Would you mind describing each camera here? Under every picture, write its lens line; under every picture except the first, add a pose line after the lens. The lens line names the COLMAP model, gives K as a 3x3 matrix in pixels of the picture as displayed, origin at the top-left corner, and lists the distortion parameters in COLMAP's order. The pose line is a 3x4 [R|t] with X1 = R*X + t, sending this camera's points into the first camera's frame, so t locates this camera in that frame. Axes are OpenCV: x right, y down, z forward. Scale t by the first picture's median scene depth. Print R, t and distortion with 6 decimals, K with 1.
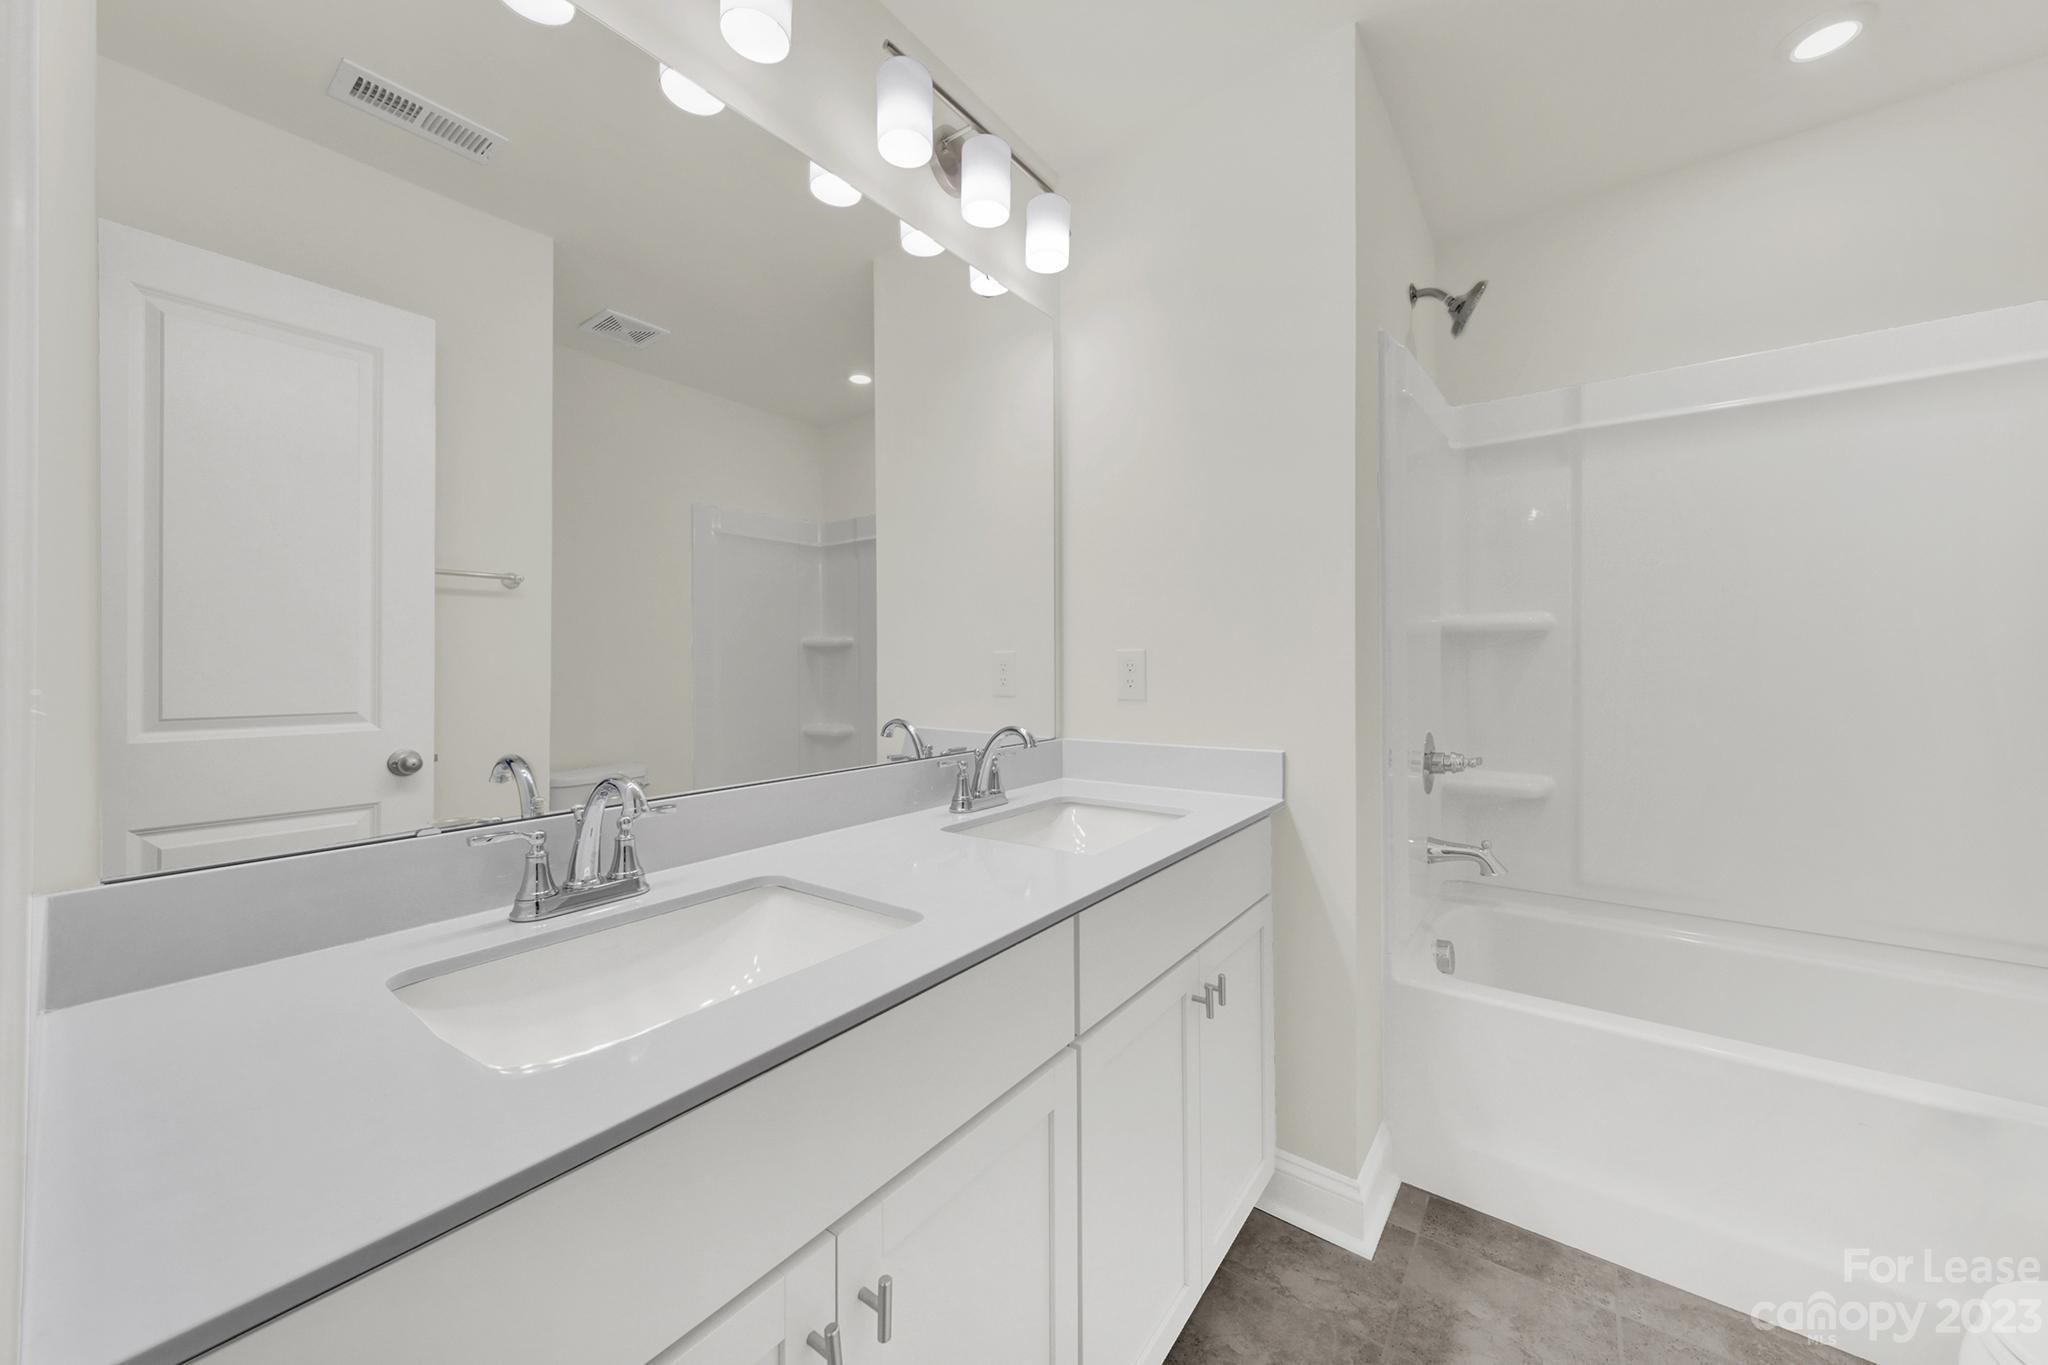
lens RADIAL K [[737.6, 0, 986.6], [0, 737.6, 703.5], [0, 0, 1]] dist [-0.001579, -0.000101]
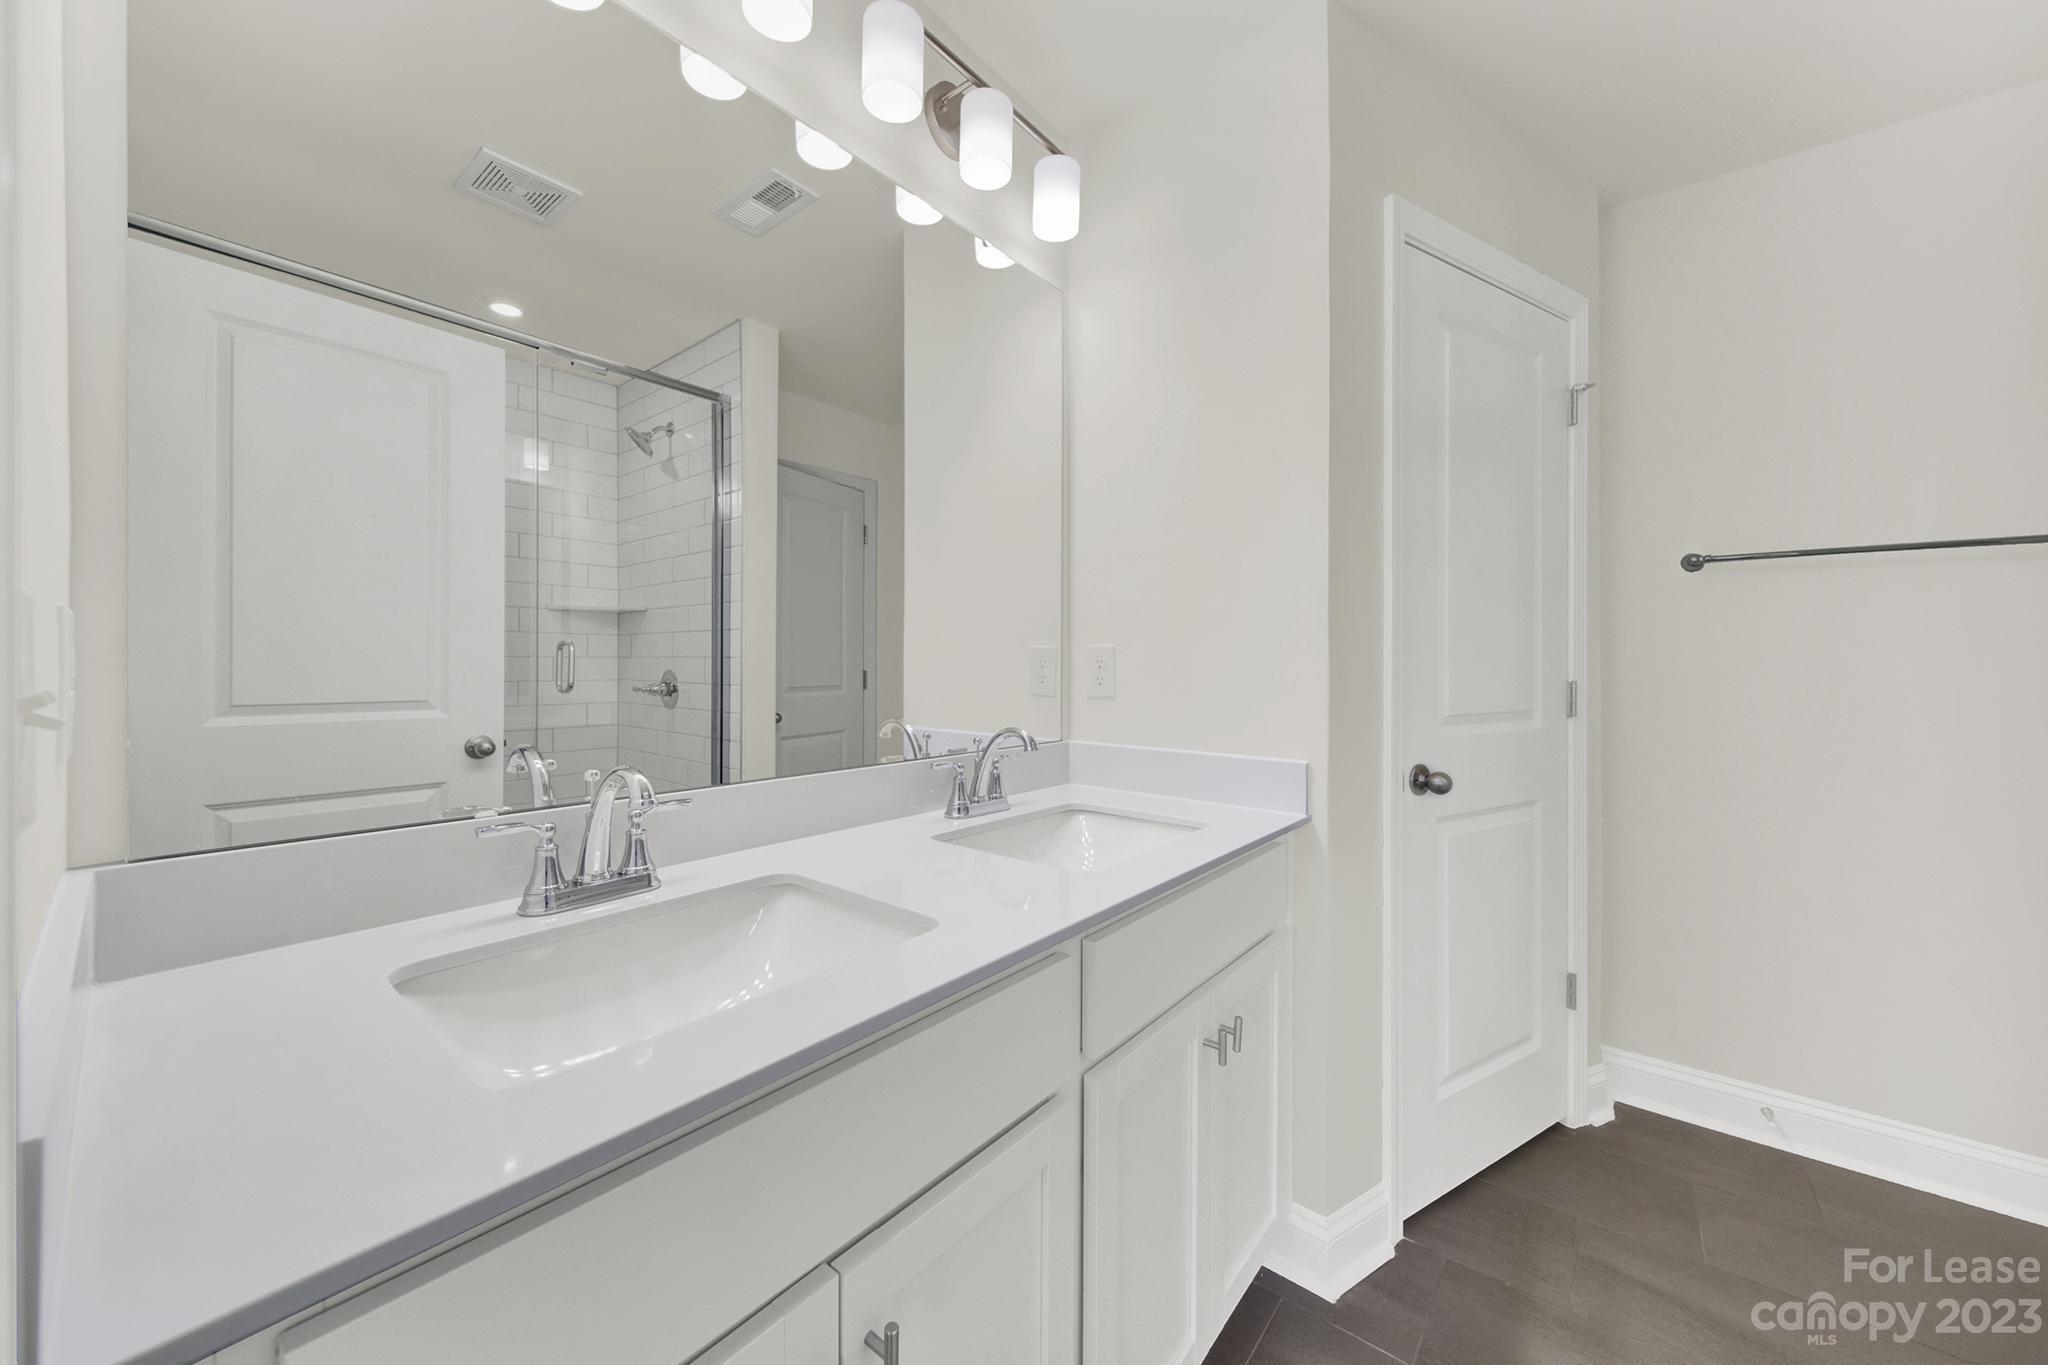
lens RADIAL K [[729.0, 0, 1000.0], [0, 729.0, 672.9], [0, 0, 1]] dist [0.018175, -0.000034]
pose [[0.998377, 0.015230, -0.054883, 0.064382], [-0.017187, 0.999227, -0.035359, -0.003259], [0.054302, 0.036245, 0.997867, 0.080731]]
